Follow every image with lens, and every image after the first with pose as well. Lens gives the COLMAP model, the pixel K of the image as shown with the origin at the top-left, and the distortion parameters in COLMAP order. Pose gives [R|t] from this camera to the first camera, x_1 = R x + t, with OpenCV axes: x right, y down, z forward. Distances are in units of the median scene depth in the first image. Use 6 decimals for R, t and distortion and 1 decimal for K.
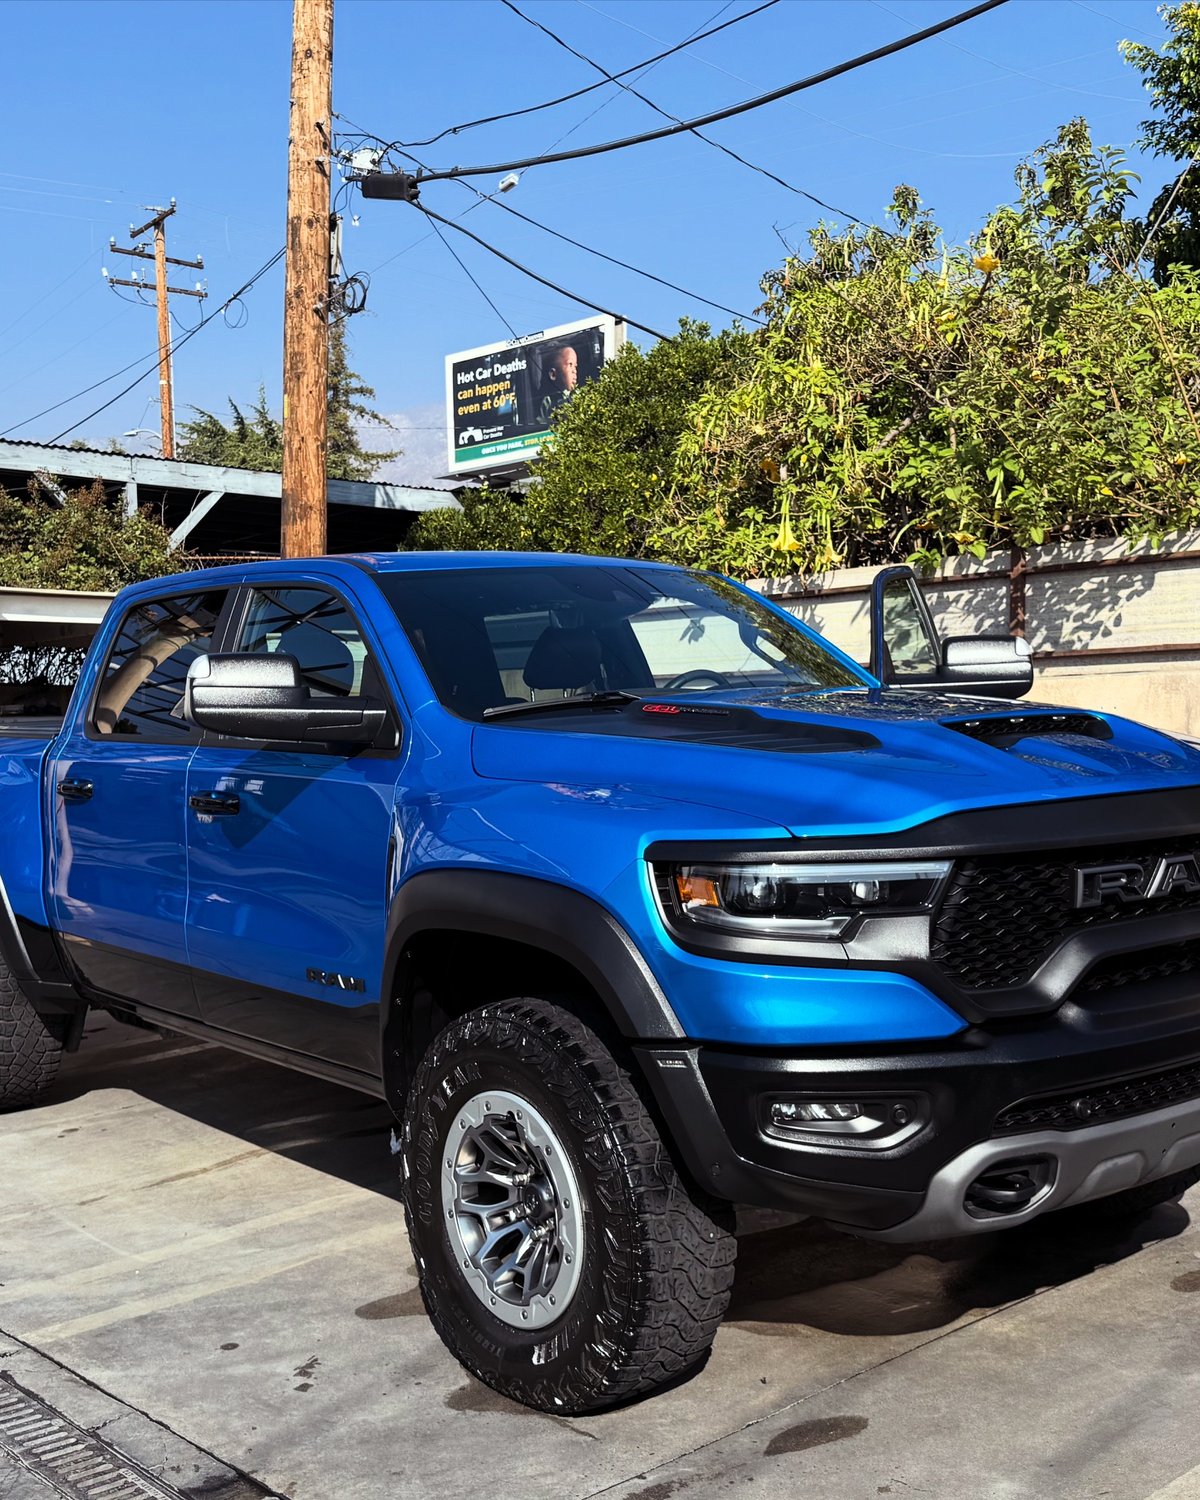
lens RADIAL K [[1646.7, 0, 600.0], [0, 1646.7, 750.0], [0, 0, 1]] dist [0.188846, -0.512719]
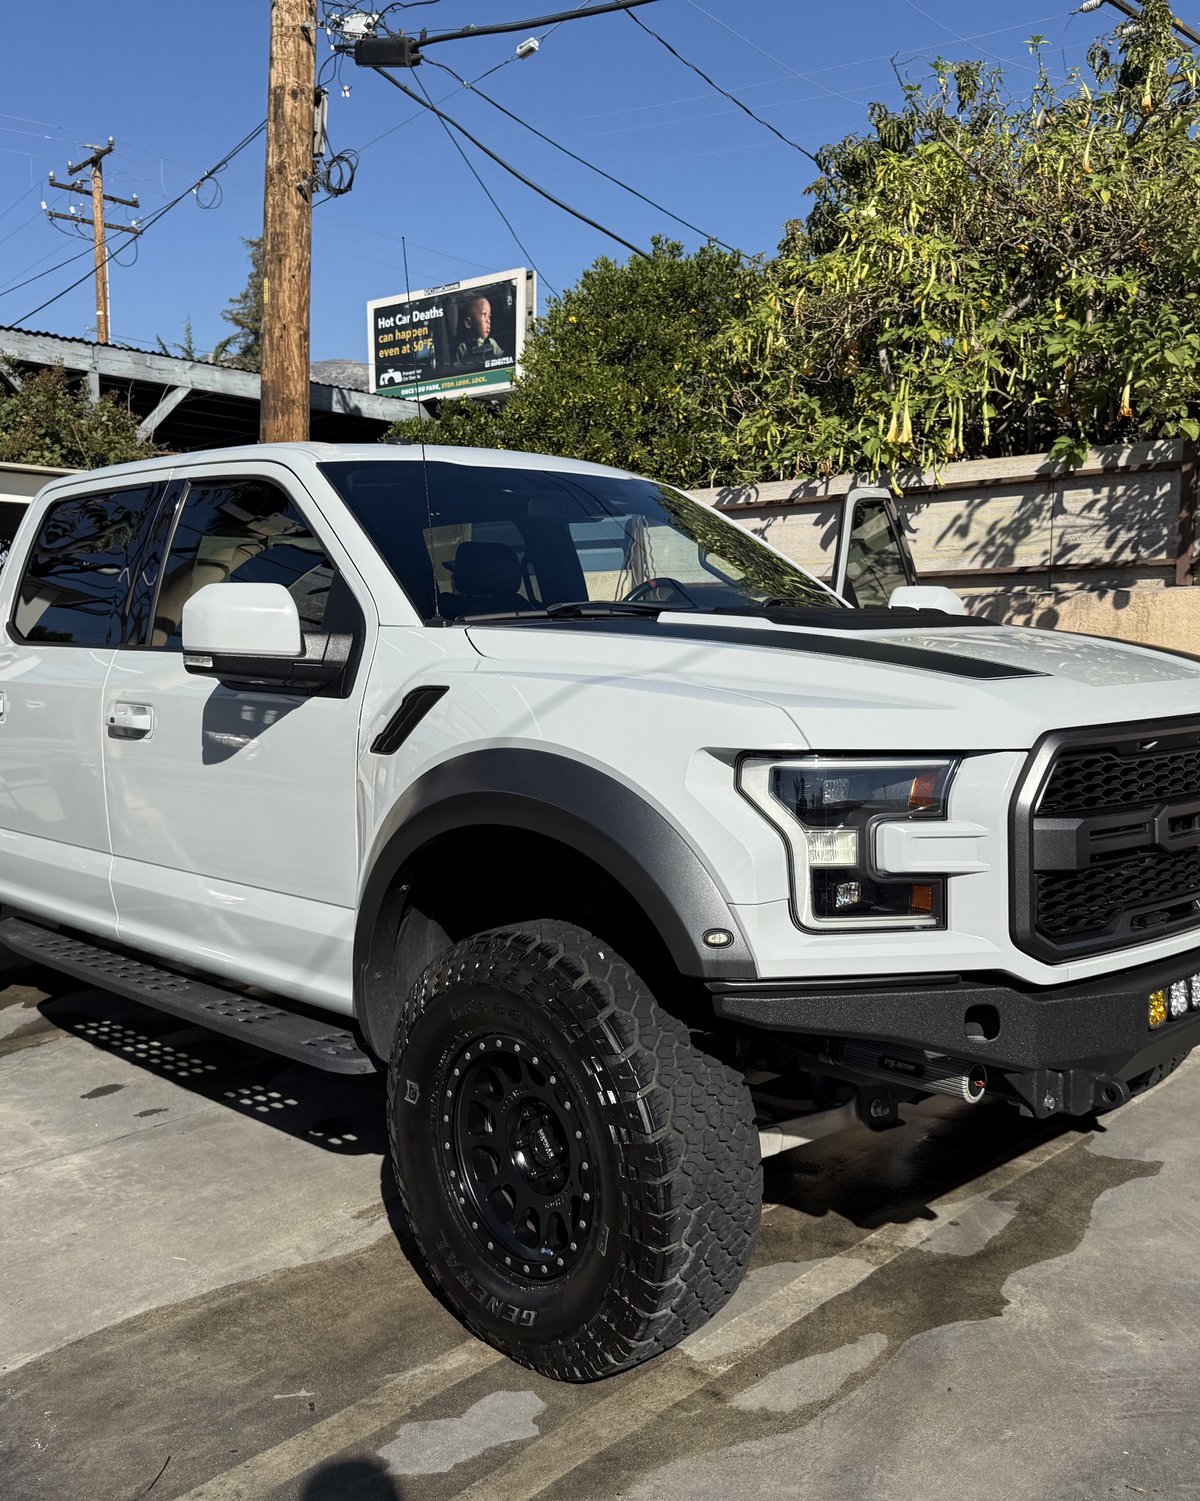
lens RADIAL K [[1412.4, 0, 600.0], [0, 1412.4, 750.5], [0, 0, 1]] dist [0.126032, -0.255726]
pose [[0.995887, 0.017127, 0.088969, -0.065578], [-0.021896, 0.998359, 0.052909, 0.003519], [-0.087917, -0.054639, 0.994628, 0.163694]]
